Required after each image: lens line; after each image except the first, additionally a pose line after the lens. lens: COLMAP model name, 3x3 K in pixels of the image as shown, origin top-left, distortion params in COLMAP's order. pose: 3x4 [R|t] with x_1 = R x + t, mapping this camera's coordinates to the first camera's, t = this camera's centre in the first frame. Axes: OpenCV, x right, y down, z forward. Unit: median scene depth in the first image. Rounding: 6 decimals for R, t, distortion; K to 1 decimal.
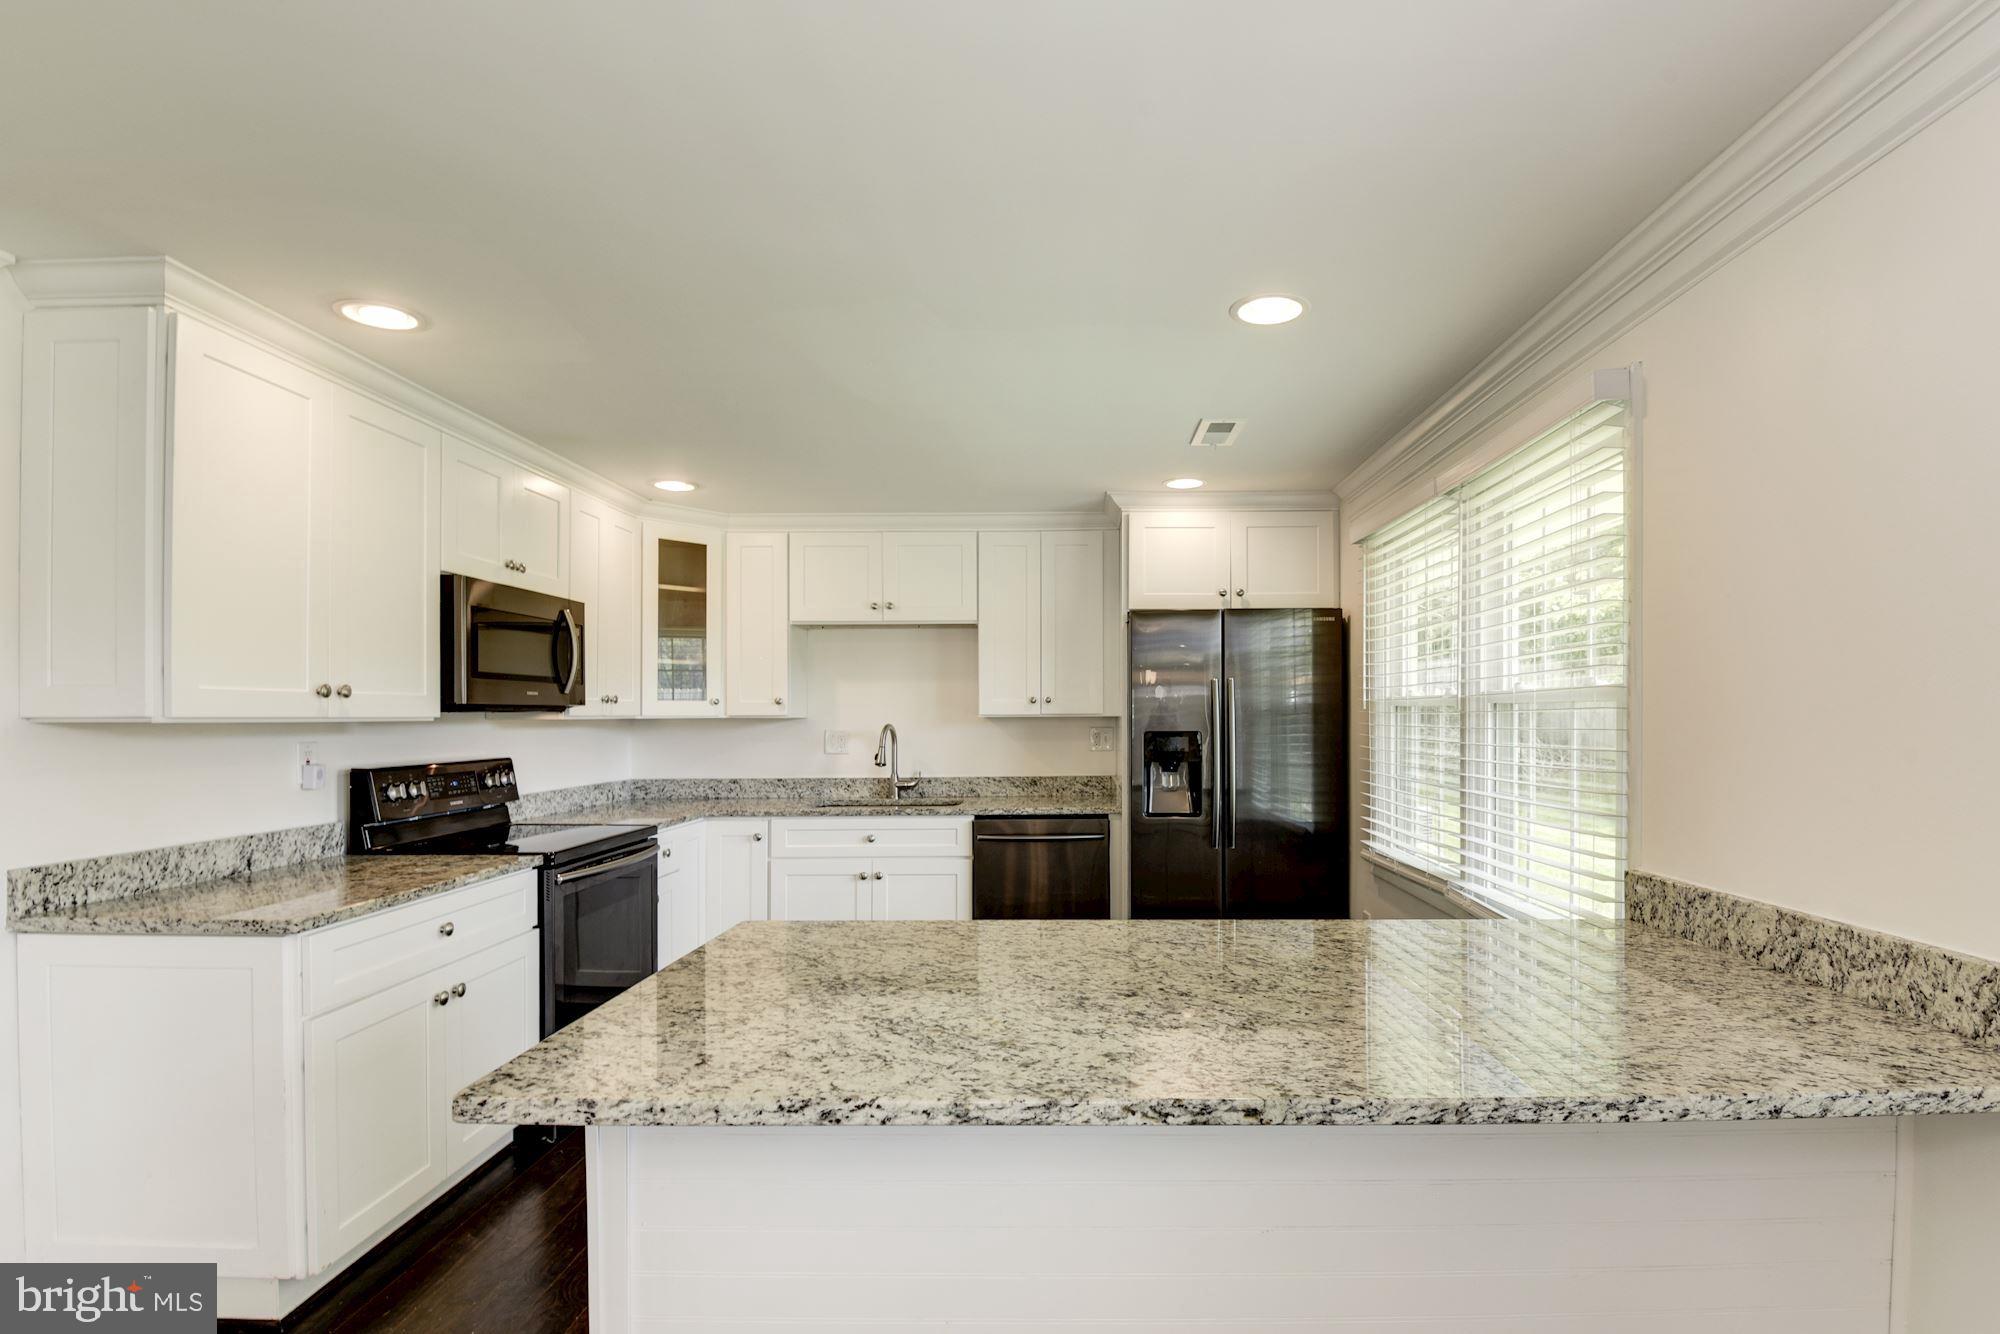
lens RADIAL K [[960.9, 0, 1085.4], [0, 960.9, 727.9], [0, 0, 1]] dist [-0.002120, -0.000452]
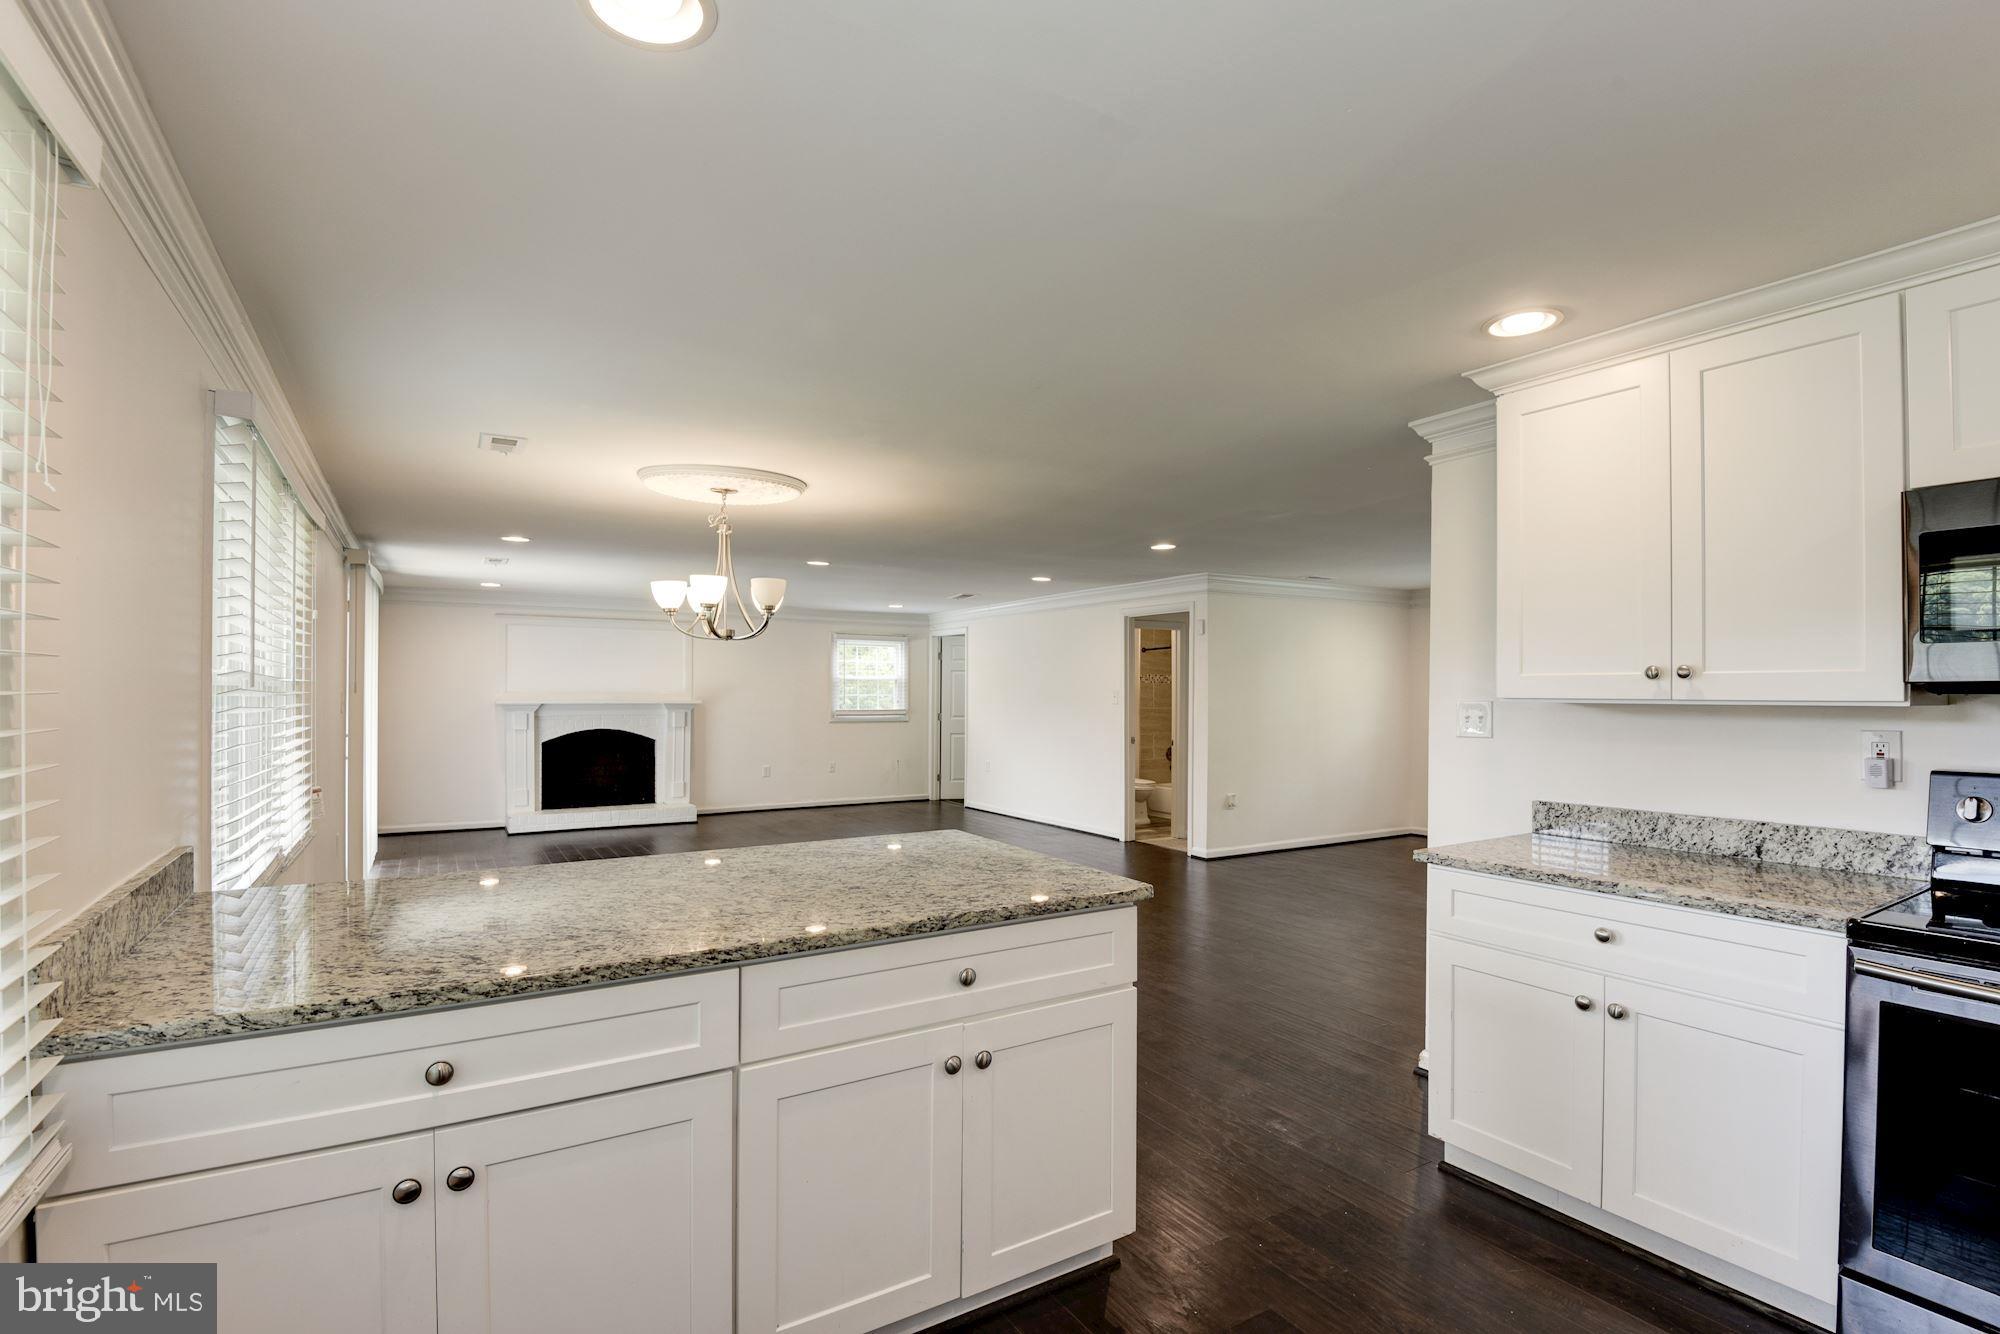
lens RADIAL K [[944.5, 0, 1005.8], [0, 944.5, 694.2], [0, 0, 1]] dist [-0.001173, -0.019368]
pose [[-0.859884, 0.001714, -0.510487, 0.184428], [-0.006397, 0.999880, 0.014131, -0.017632], [0.510450, 0.015416, -0.859769, 1.004821]]
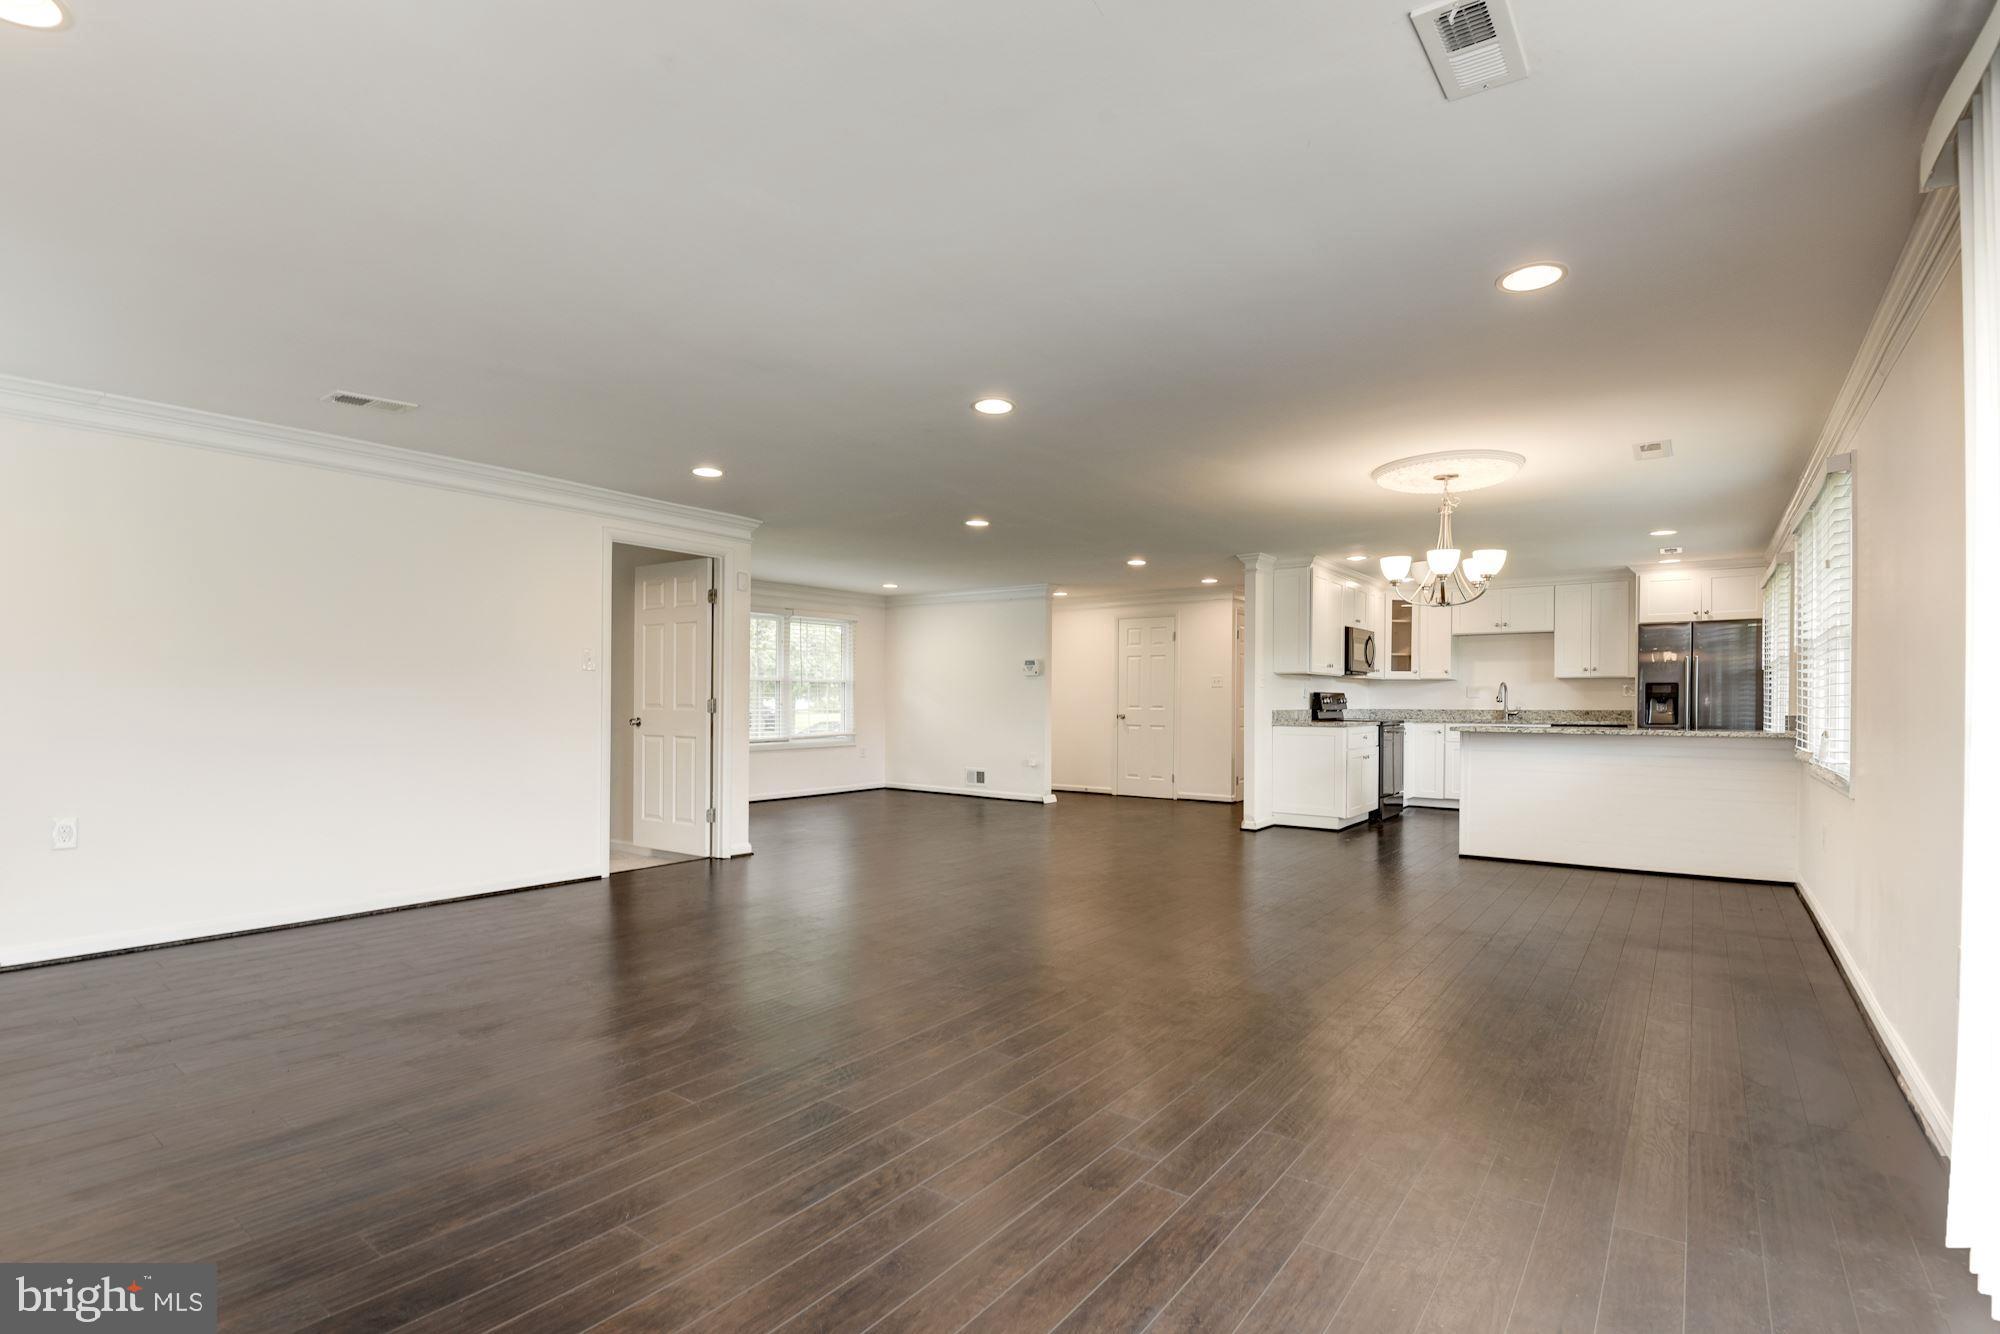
lens RADIAL K [[957.2, 0, 997.8], [0, 957.2, 697.0], [0, 0, 1]] dist [-0.000398, -0.000310]
pose [[0.795898, 0.003767, -0.605419, 0.222835], [-0.015013, 0.999796, -0.013515, 0.092362], [0.605245, 0.019845, 0.795792, -1.647939]]
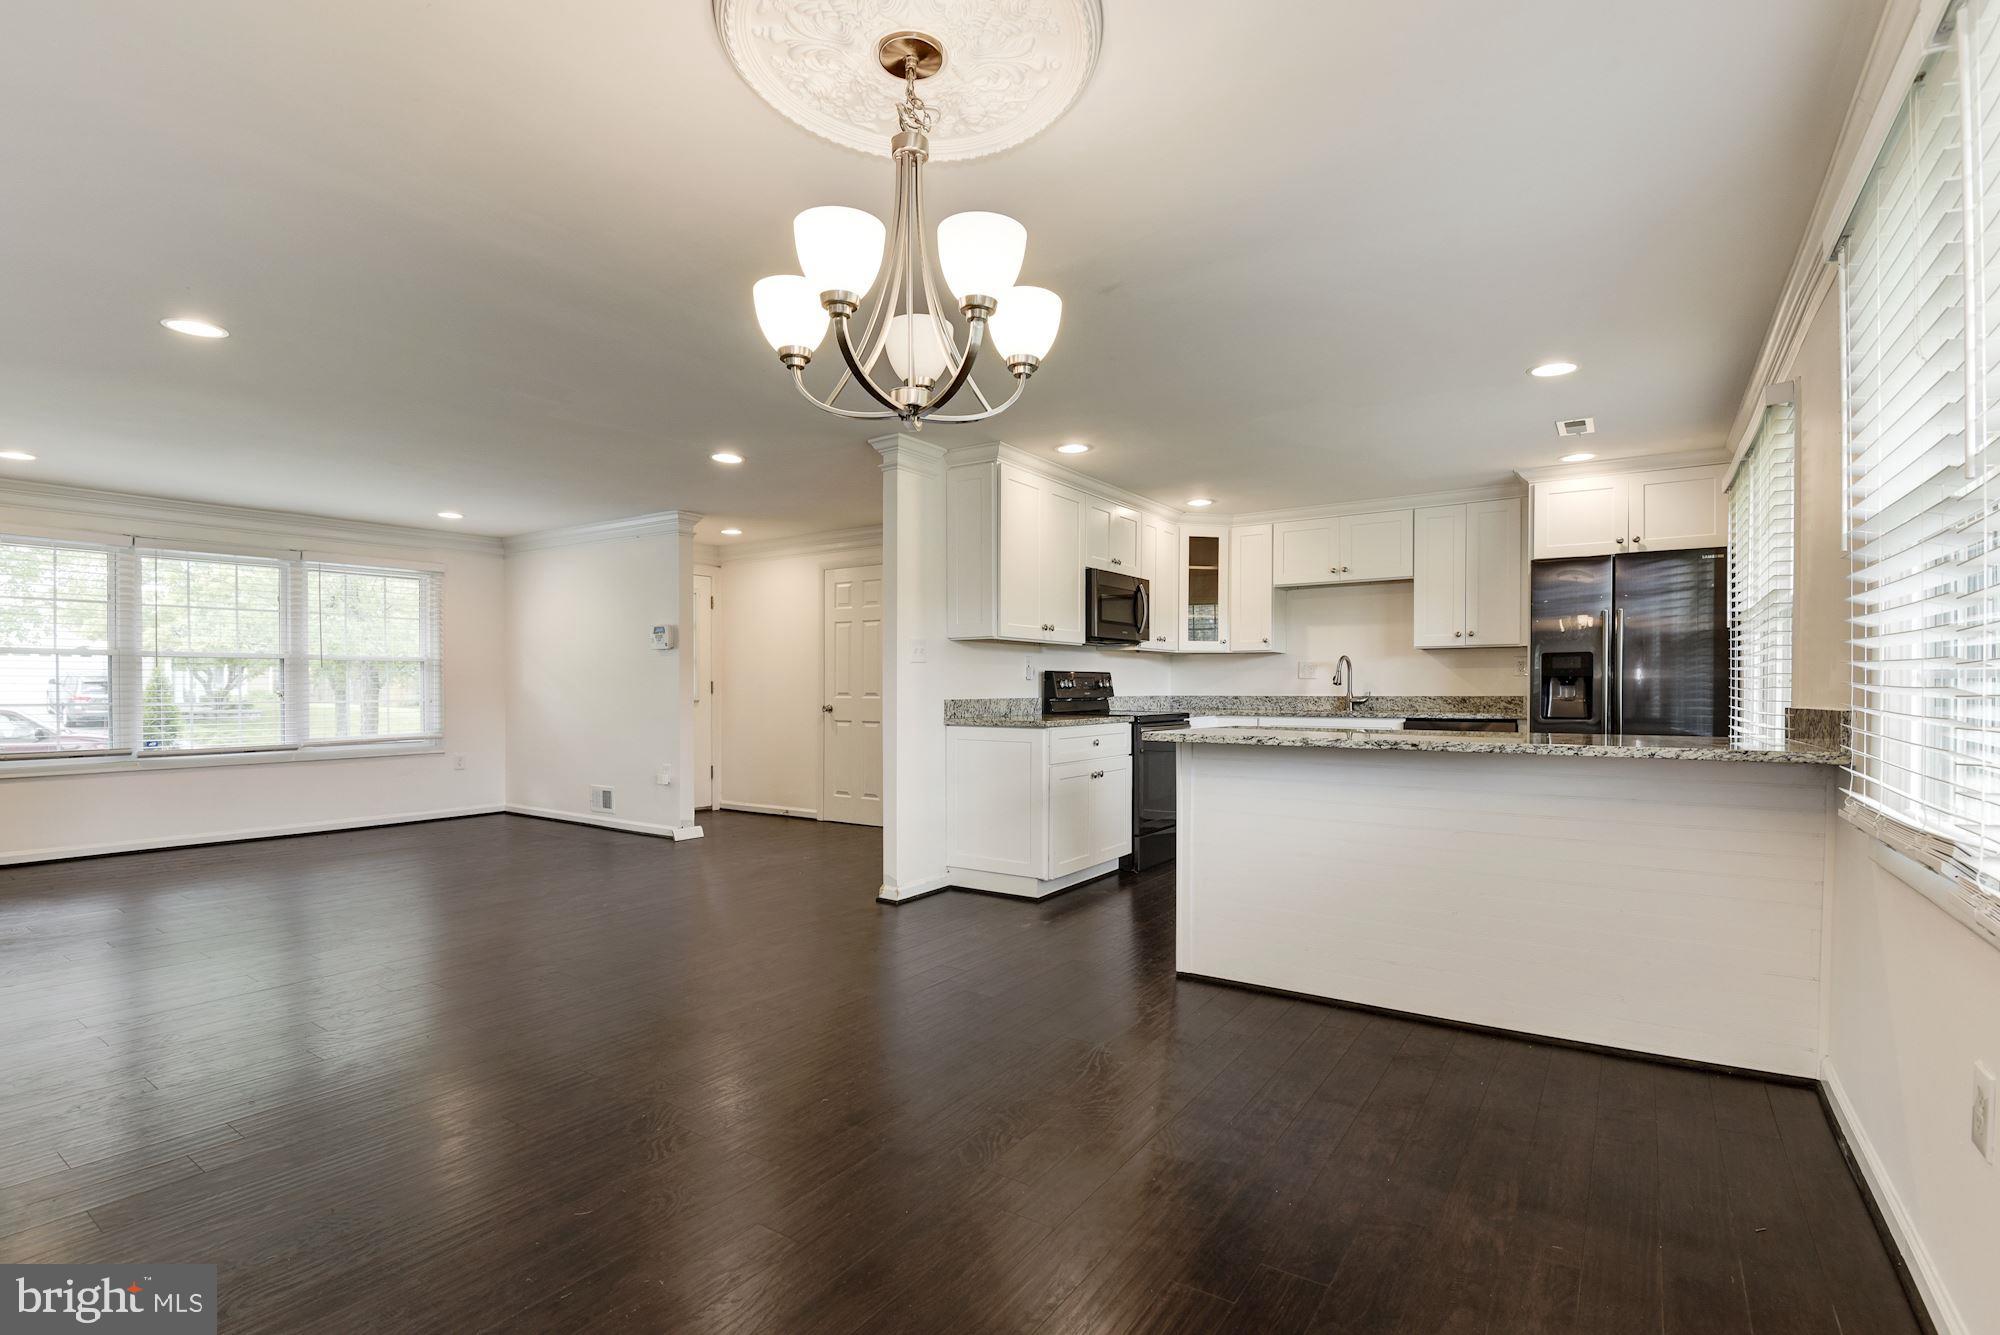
lens RADIAL K [[938.6, 0, 1003.1], [0, 938.6, 686.3], [0, 0, 1]] dist [0.015564, -0.029989]
pose [[0.825958, 0.001917, -0.563728, 0.196465], [-0.008580, 0.999921, -0.009171, 0.073983], [0.563666, 0.012412, 0.825909, -0.505772]]
